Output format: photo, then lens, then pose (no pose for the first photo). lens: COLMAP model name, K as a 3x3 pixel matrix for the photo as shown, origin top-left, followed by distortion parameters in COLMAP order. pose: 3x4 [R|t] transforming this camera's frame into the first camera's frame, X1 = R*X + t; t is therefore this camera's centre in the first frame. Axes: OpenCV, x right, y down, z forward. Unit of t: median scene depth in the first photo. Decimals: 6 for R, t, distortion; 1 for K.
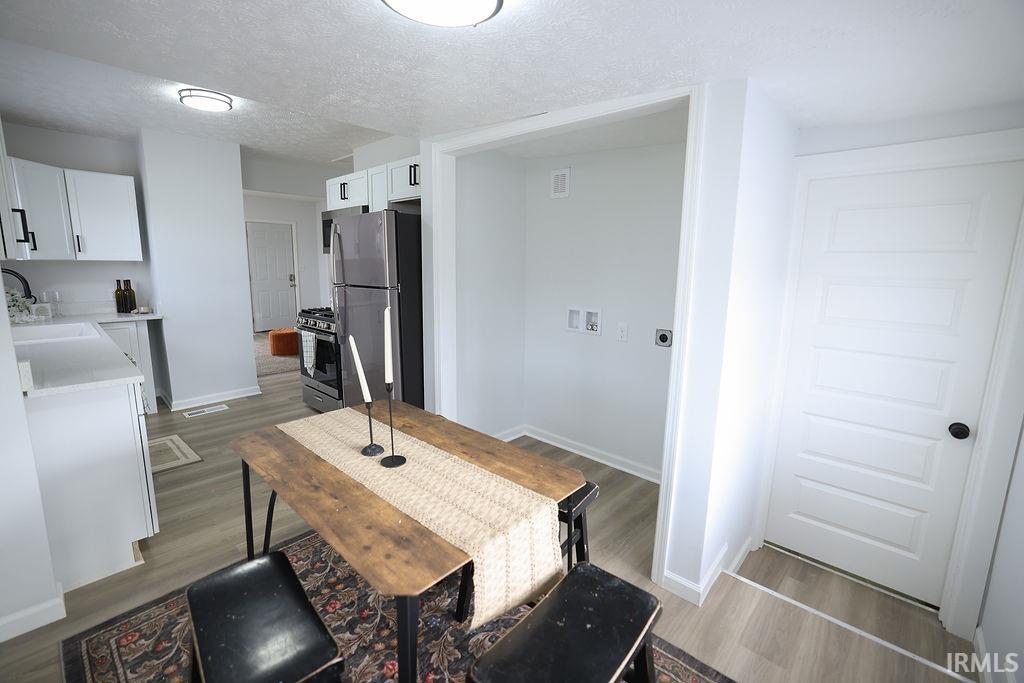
lens RADIAL K [[437.8, 0, 506.8], [0, 437.8, 337.4], [0, 0, 1]] dist [-0.049649, 0.019404]
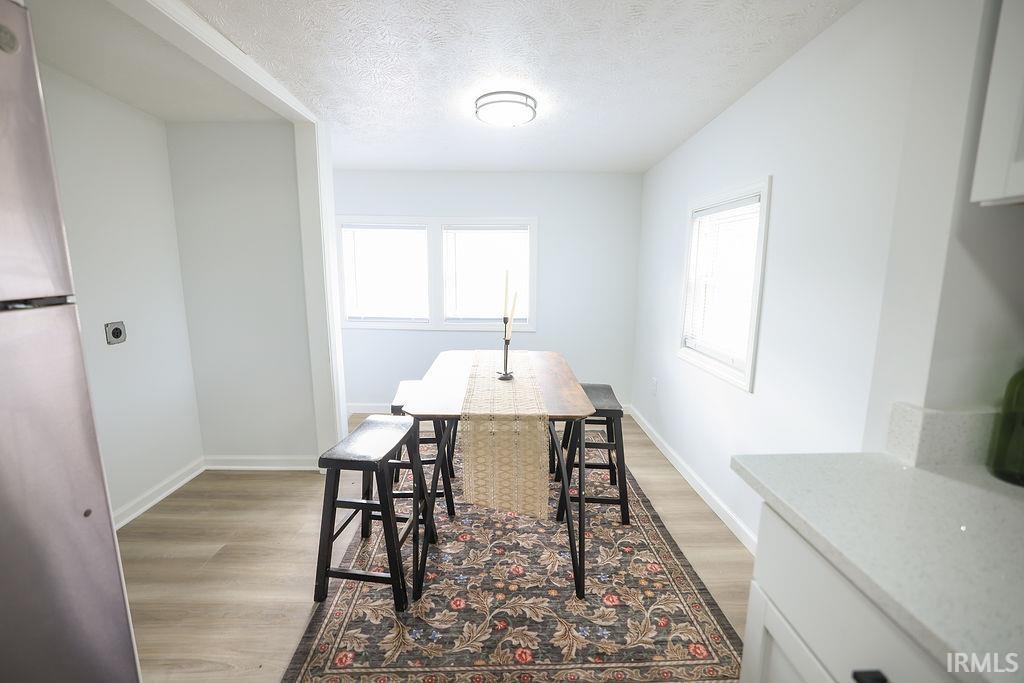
lens RADIAL K [[437.8, 0, 506.8], [0, 437.8, 337.4], [0, 0, 1]] dist [-0.049649, 0.019404]
pose [[-0.685990, -0.136781, 0.714639, -0.972706], [0.114301, 0.949719, 0.291494, -0.193656], [-0.718577, 0.281646, -0.635864, 1.401577]]
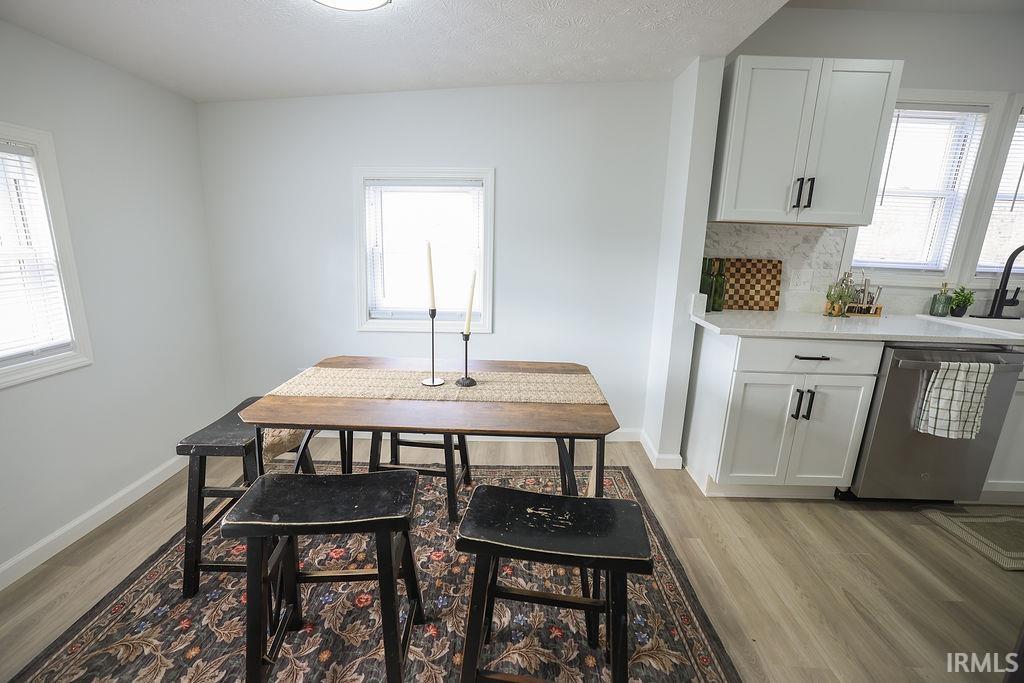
lens RADIAL K [[437.8, 0, 506.8], [0, 437.8, 337.4], [0, 0, 1]] dist [-0.049649, 0.019404]
pose [[-0.746630, 0.121801, -0.653994, 0.170832], [-0.143054, 0.930699, 0.336652, -0.164870], [0.649677, 0.344911, -0.677463, 1.345570]]
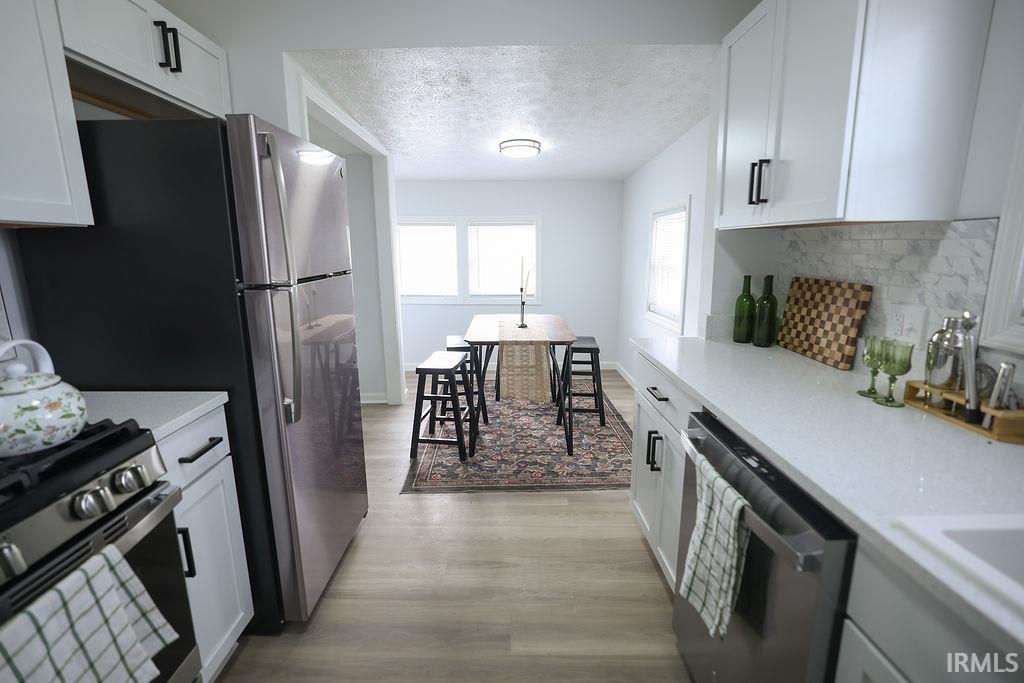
lens RADIAL K [[437.8, 0, 506.8], [0, 437.8, 337.4], [0, 0, 1]] dist [-0.049649, 0.019404]
pose [[-0.679483, -0.150272, 0.718137, -1.370701], [0.128176, 0.939435, 0.317856, -0.284507], [-0.722408, 0.308026, -0.619069, 1.826678]]
